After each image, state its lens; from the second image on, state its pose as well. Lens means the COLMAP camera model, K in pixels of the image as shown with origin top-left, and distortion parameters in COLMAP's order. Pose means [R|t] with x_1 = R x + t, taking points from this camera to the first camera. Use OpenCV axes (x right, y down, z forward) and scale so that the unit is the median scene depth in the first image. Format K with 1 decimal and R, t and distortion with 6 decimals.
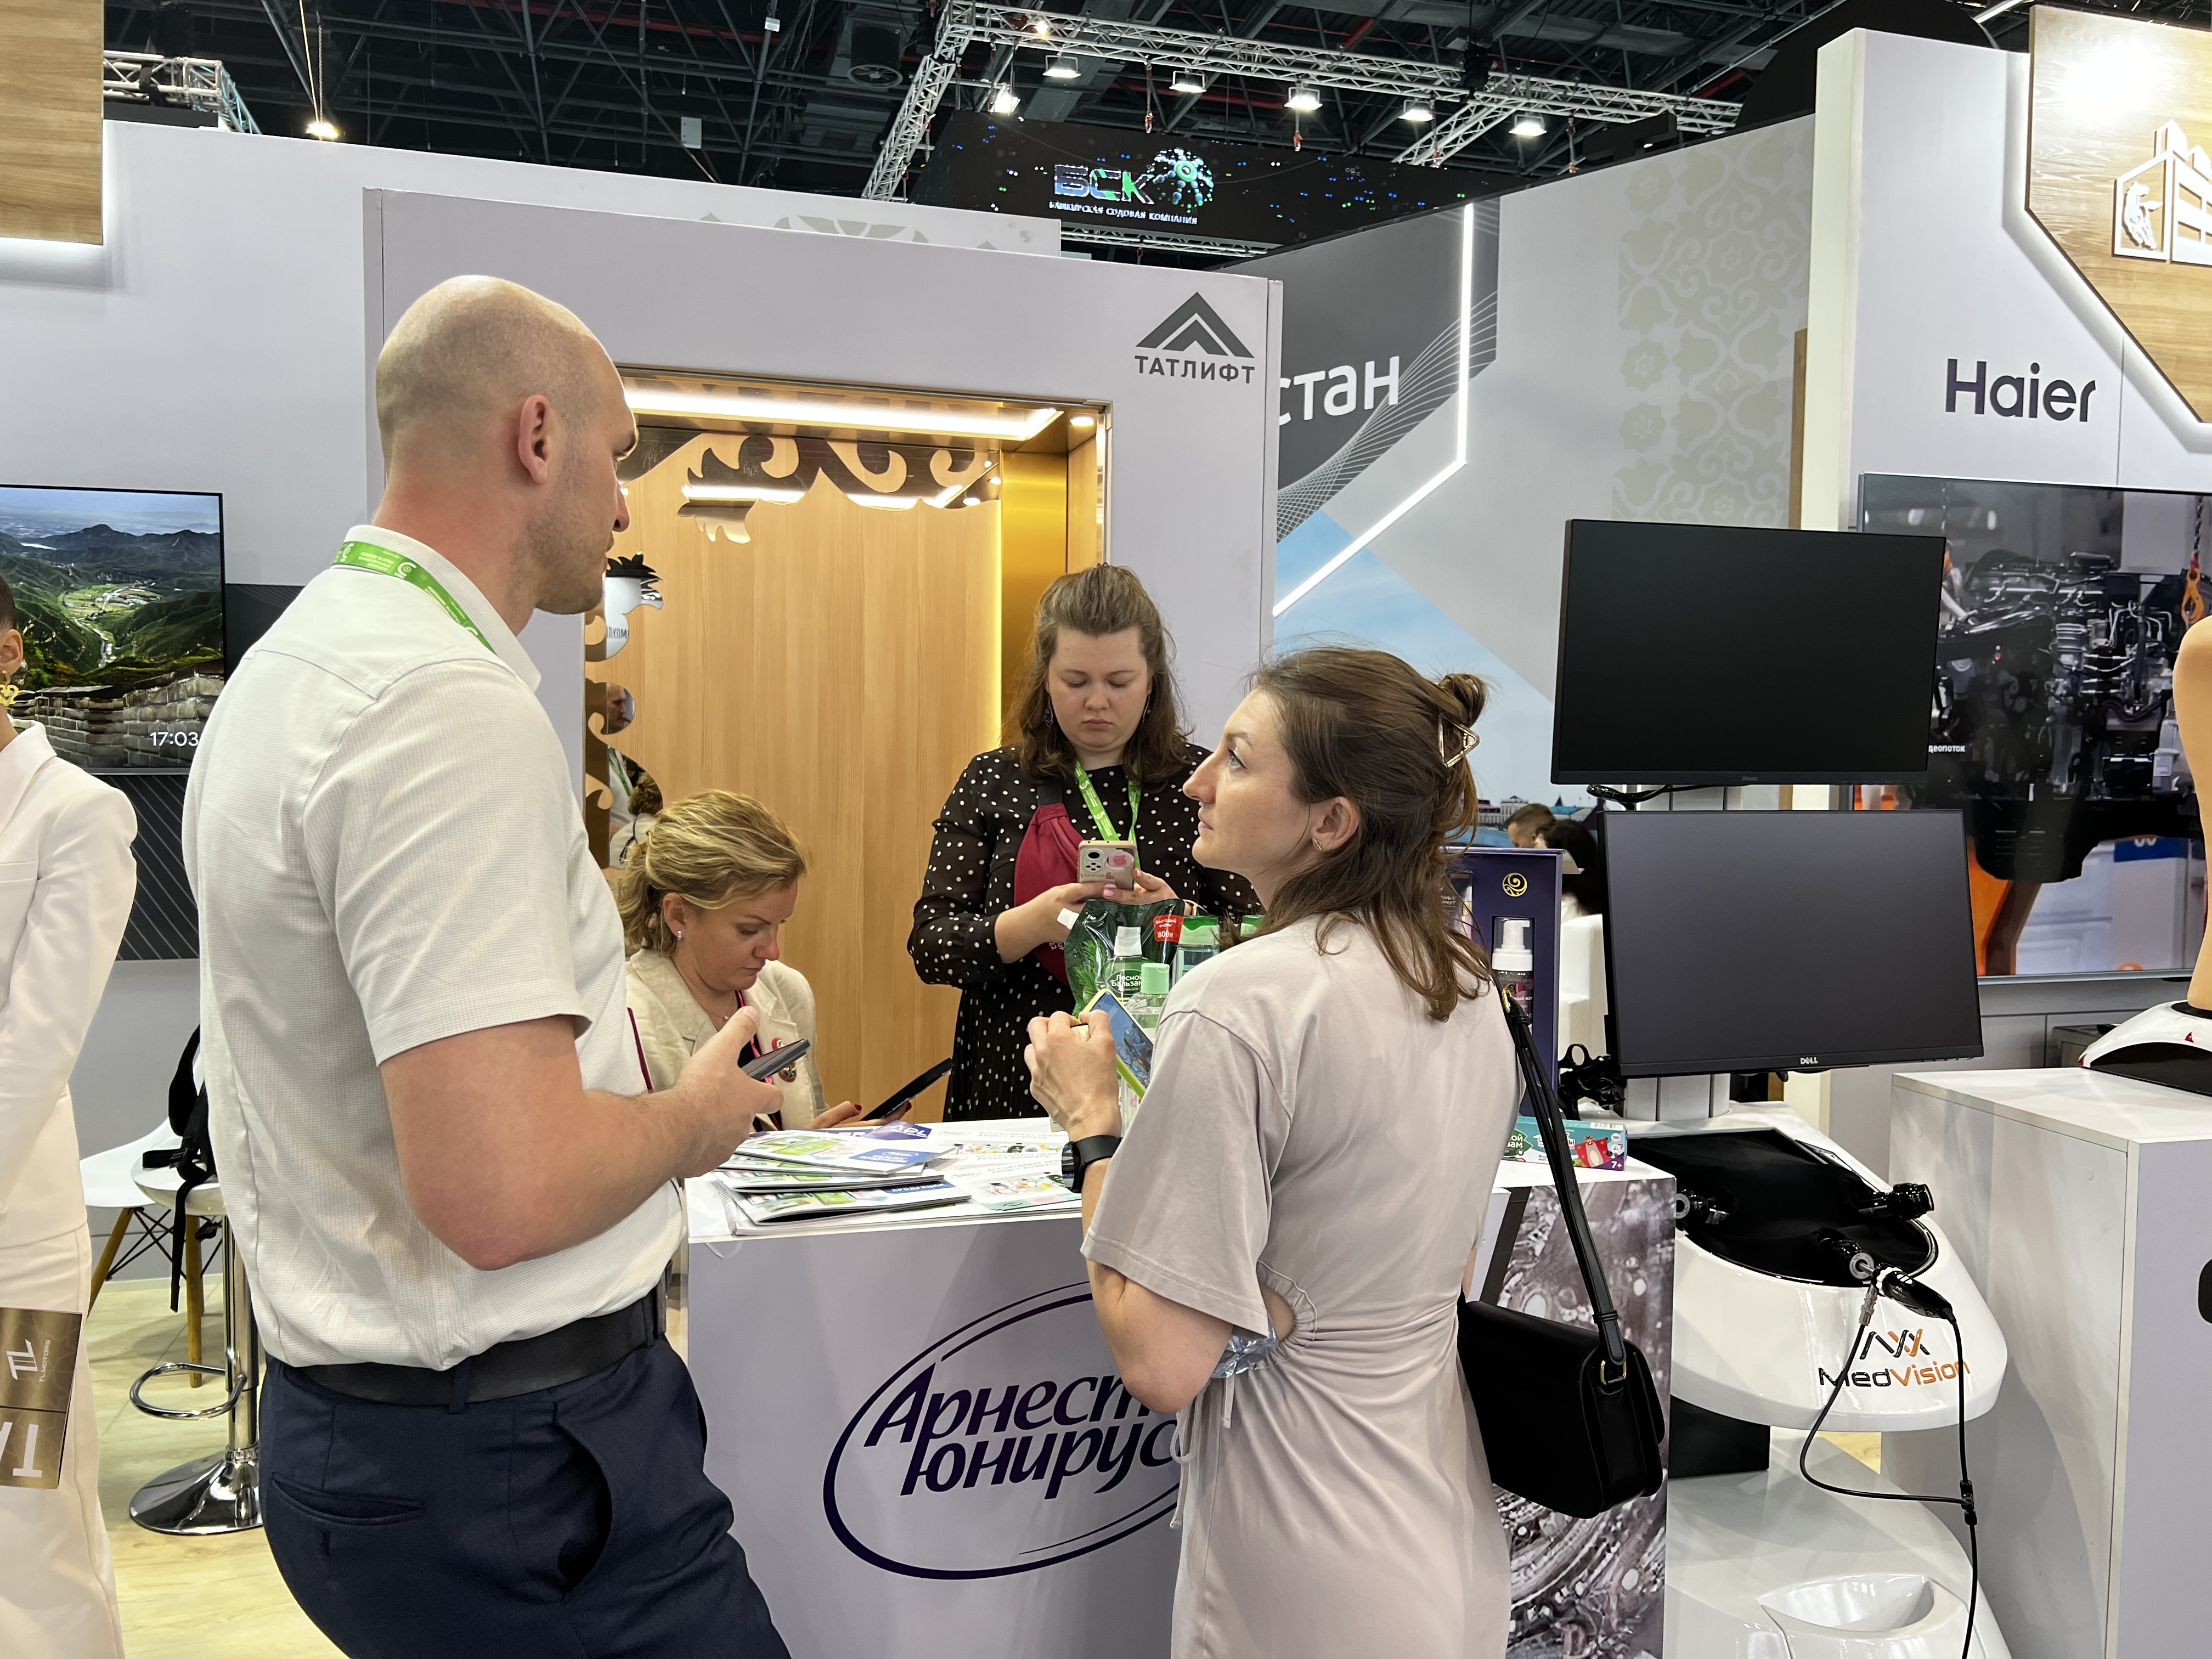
lens RADIAL K [[1675.8, 0, 1114.5], [0, 1675.8, 828.9], [0, 0, 1]] dist [0.027641, -0.021887]
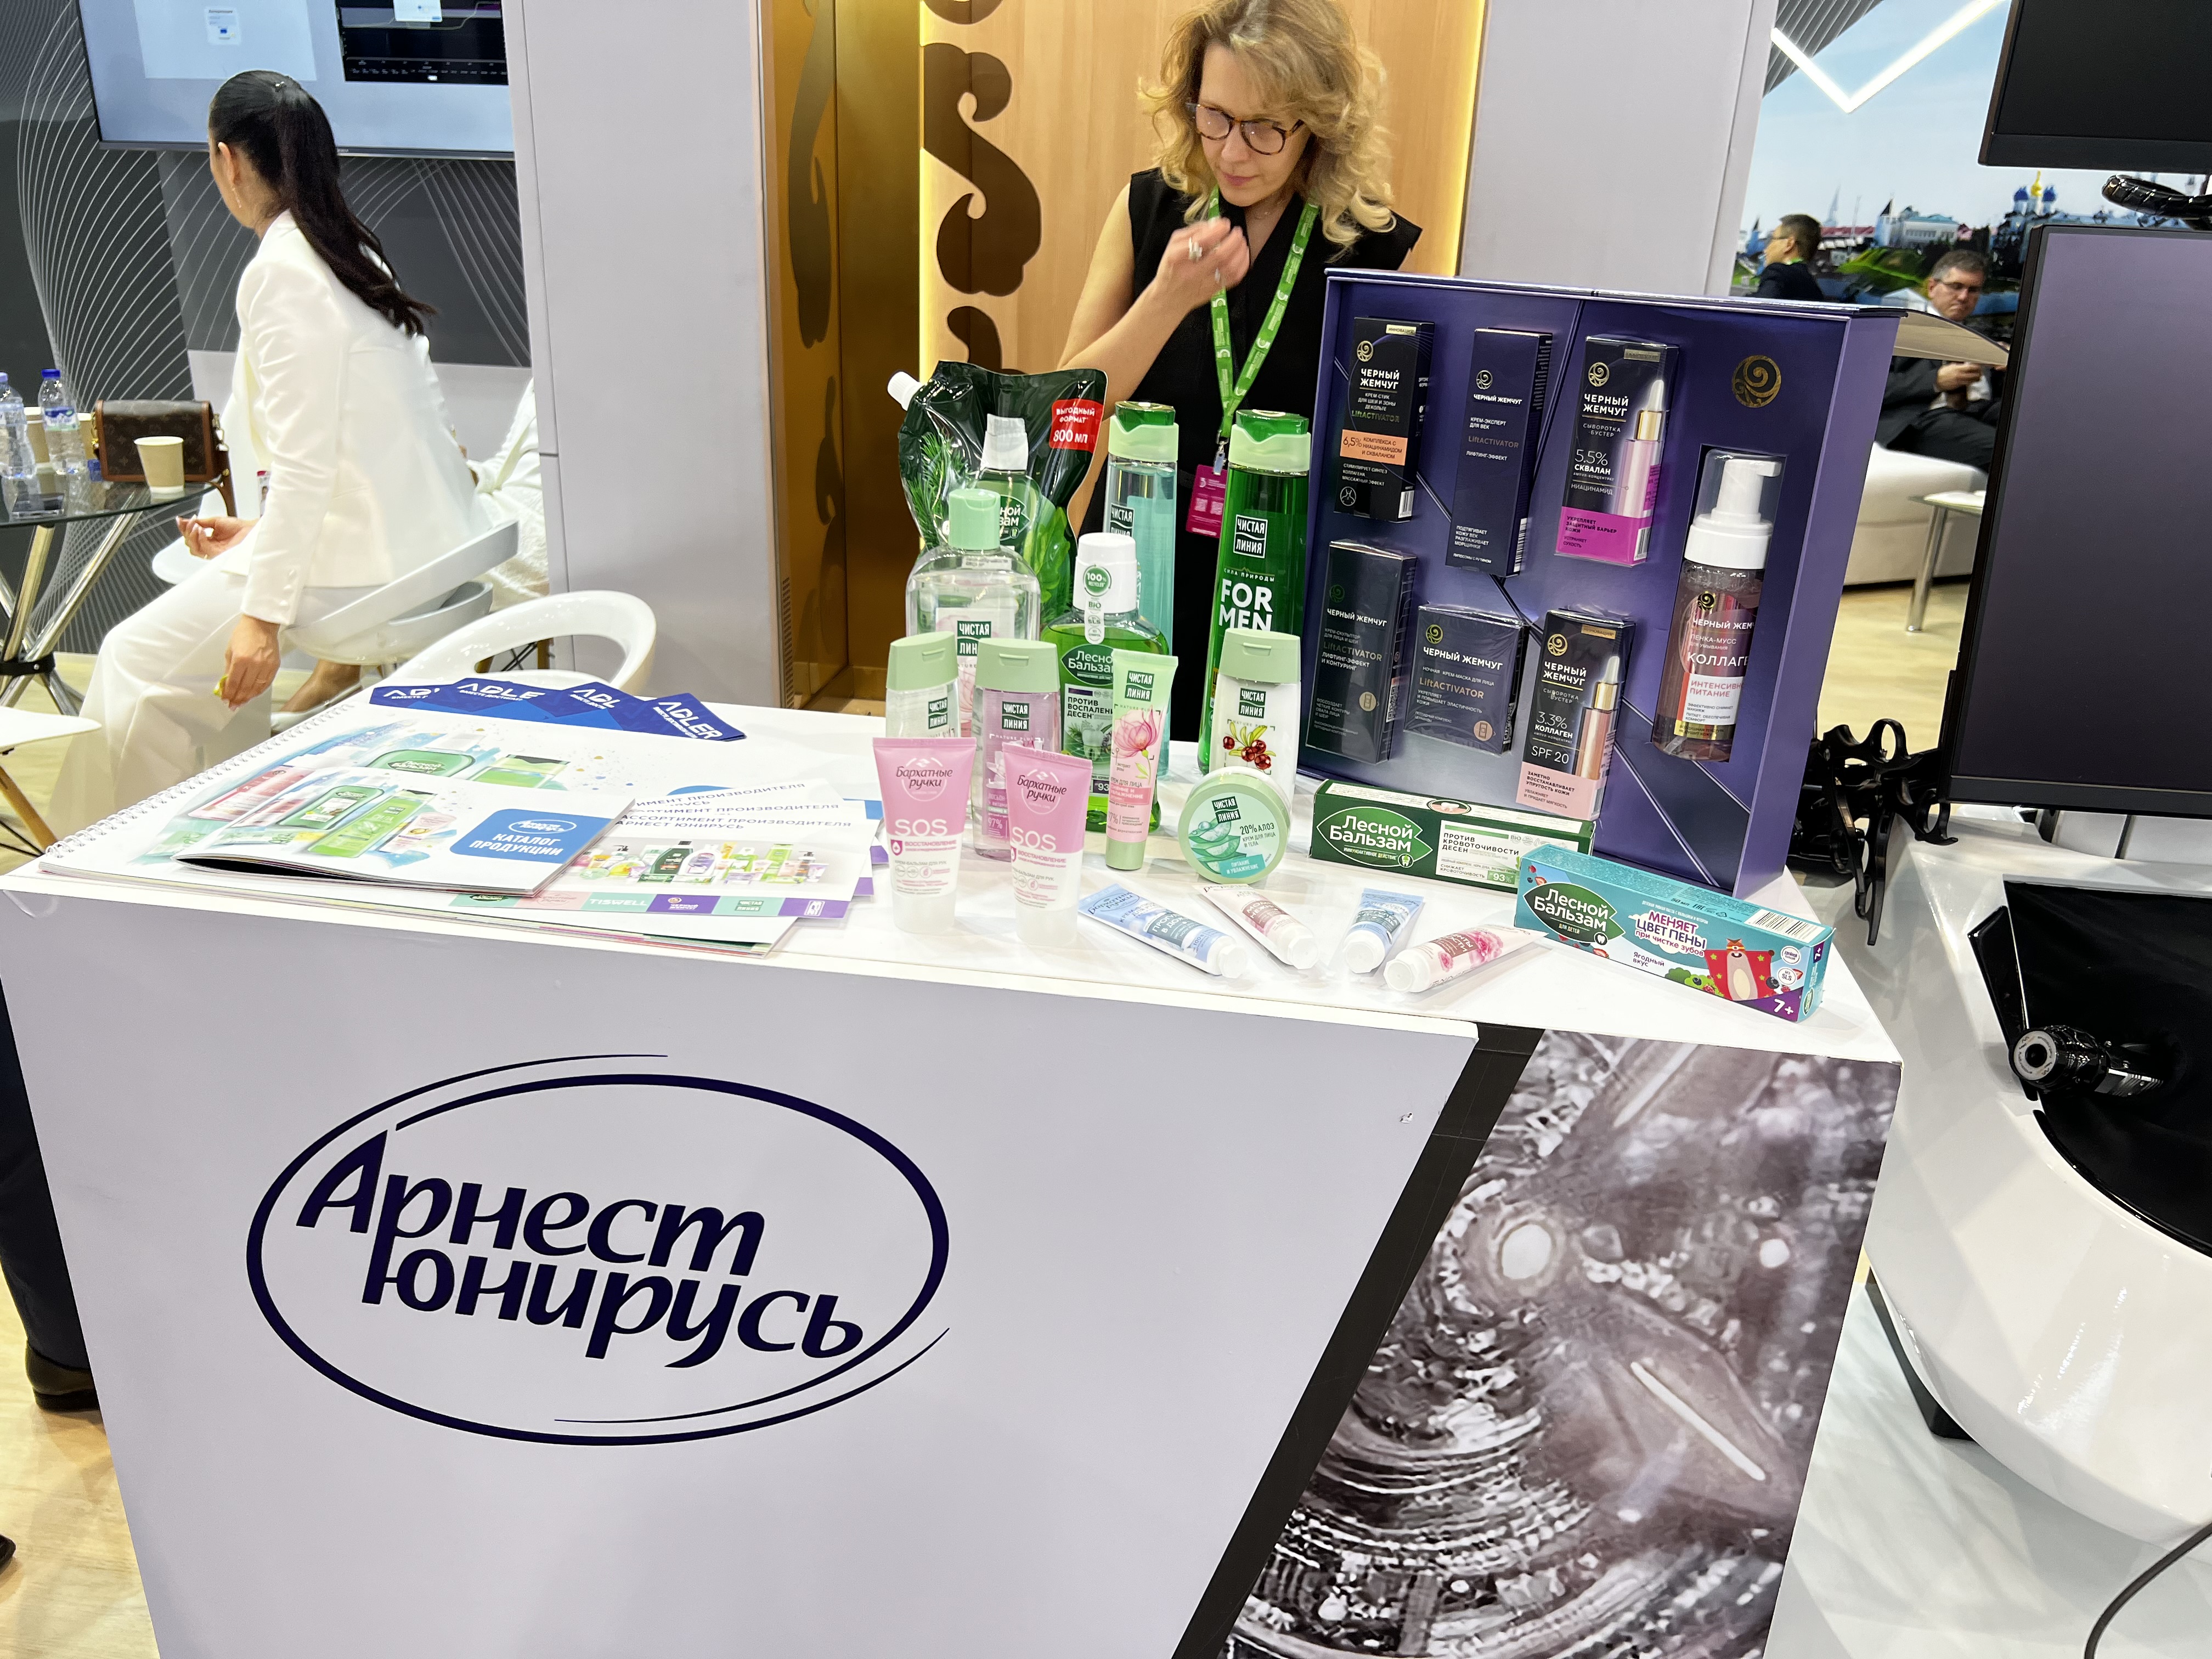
lens RADIAL K [[1675.8, 0, 1100.0], [0, 1675.8, 815.9], [0, 0, 1]] dist [0.027641, -0.021887]
pose [[0.912290, 0.163496, -0.375494, 0.326161], [-0.039102, 0.947441, 0.317531, 0.006510], [0.407674, -0.274998, 0.870734, 0.585429]]
